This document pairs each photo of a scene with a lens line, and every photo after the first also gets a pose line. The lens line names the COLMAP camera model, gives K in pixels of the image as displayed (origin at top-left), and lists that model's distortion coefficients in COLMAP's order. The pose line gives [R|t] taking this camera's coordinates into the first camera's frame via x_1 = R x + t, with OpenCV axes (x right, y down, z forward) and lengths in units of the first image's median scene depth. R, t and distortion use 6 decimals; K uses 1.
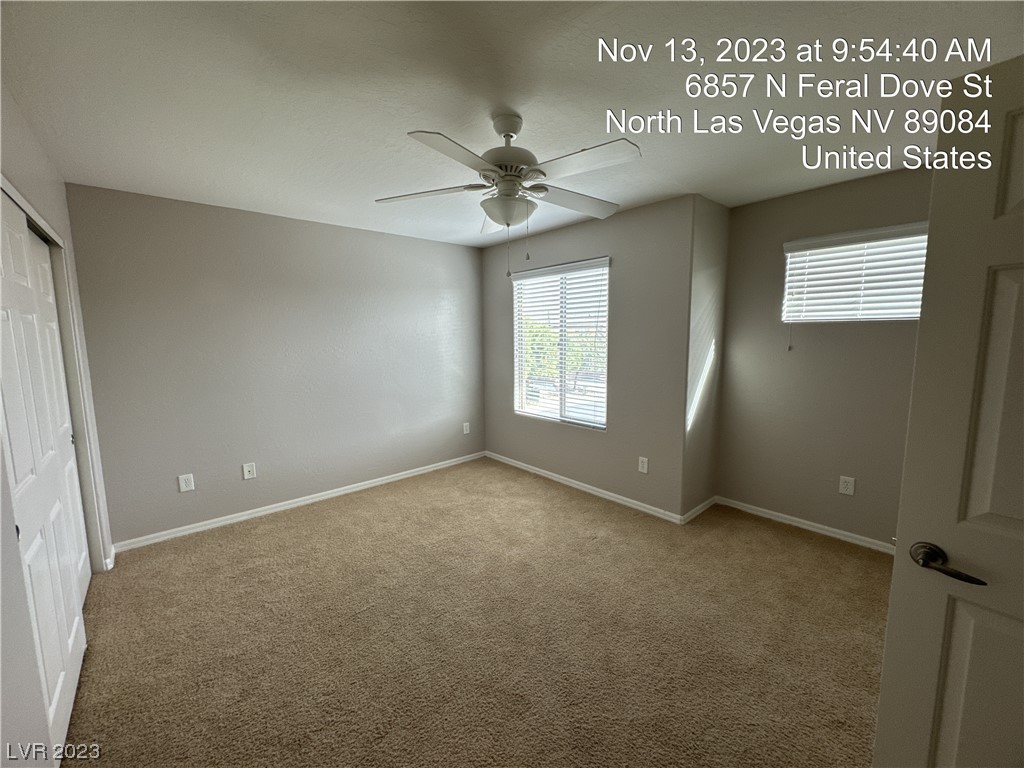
lens RADIAL K [[406.2, 0, 511.5], [0, 406.2, 382.3], [0, 0, 1]] dist [-0.001685, -0.000017]
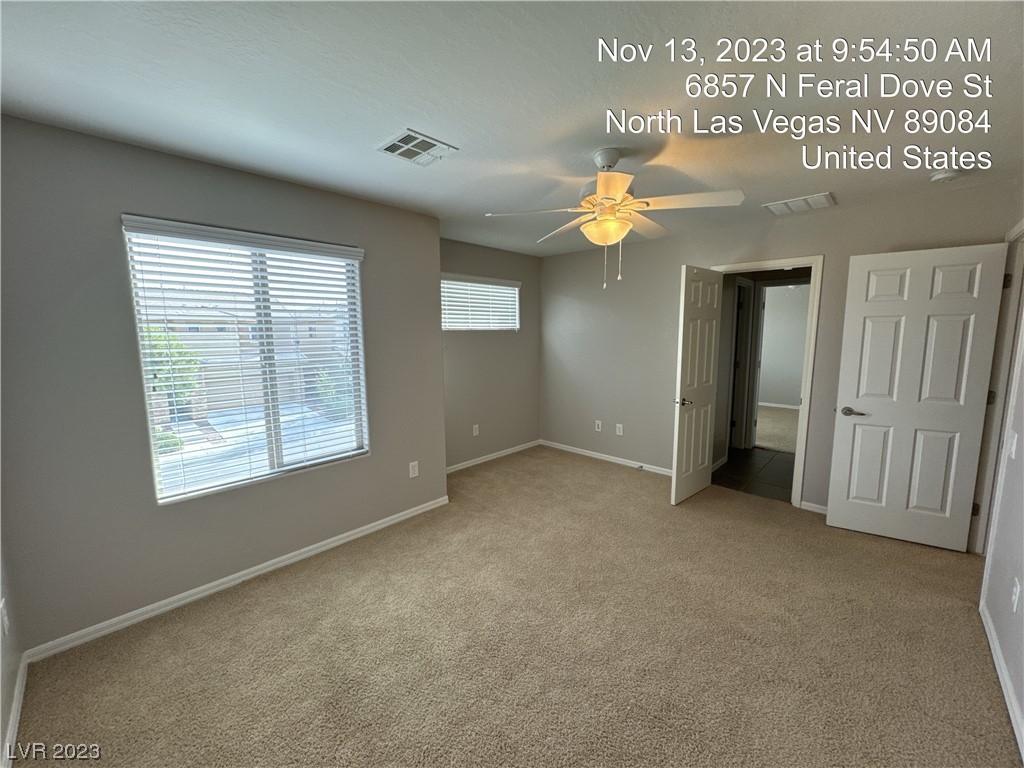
lens RADIAL K [[406.2, 0, 513.5], [0, 406.2, 383.7], [0, 0, 1]] dist [-0.001685, -0.000017]
pose [[-0.089793, -0.116957, 0.989069, -0.878543], [0.127174, 0.983605, 0.127857, -0.135213], [-0.987808, 0.137265, -0.073447, 1.052816]]
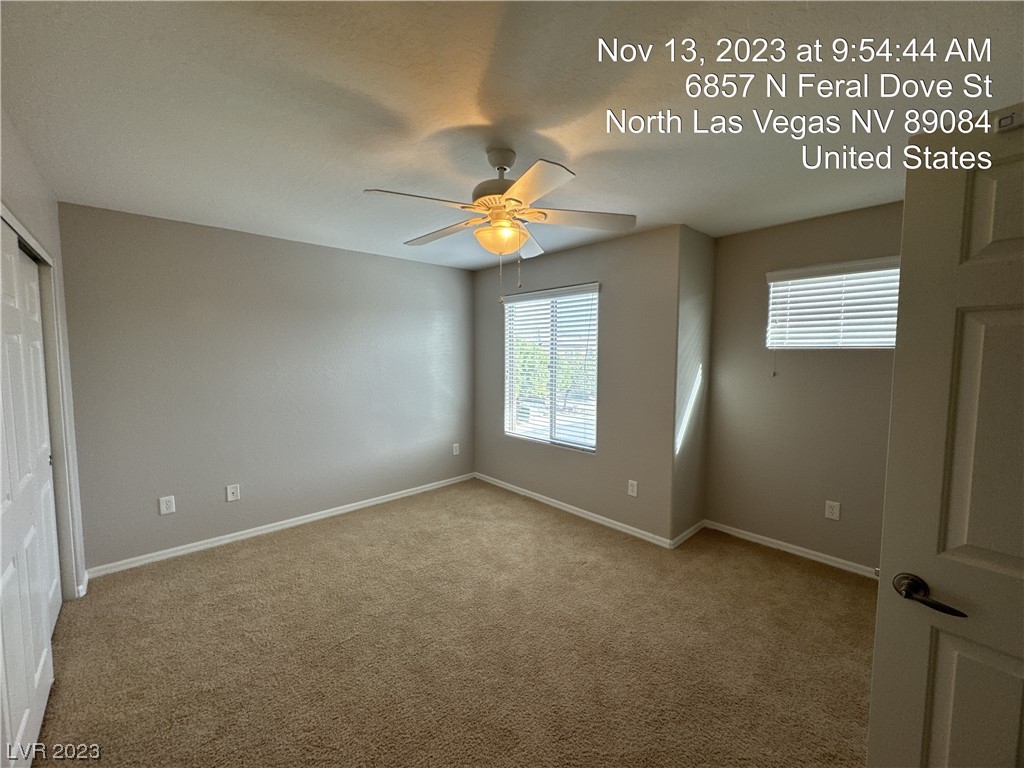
lens RADIAL K [[406.2, 0, 511.3], [0, 406.2, 382.3], [0, 0, 1]] dist [-0.001685, -0.000017]
pose [[0.999663, 0.010264, 0.023850, -0.002392], [-0.009194, 0.998964, -0.044562, -0.013334], [-0.024282, 0.044328, 0.998722, -0.006943]]
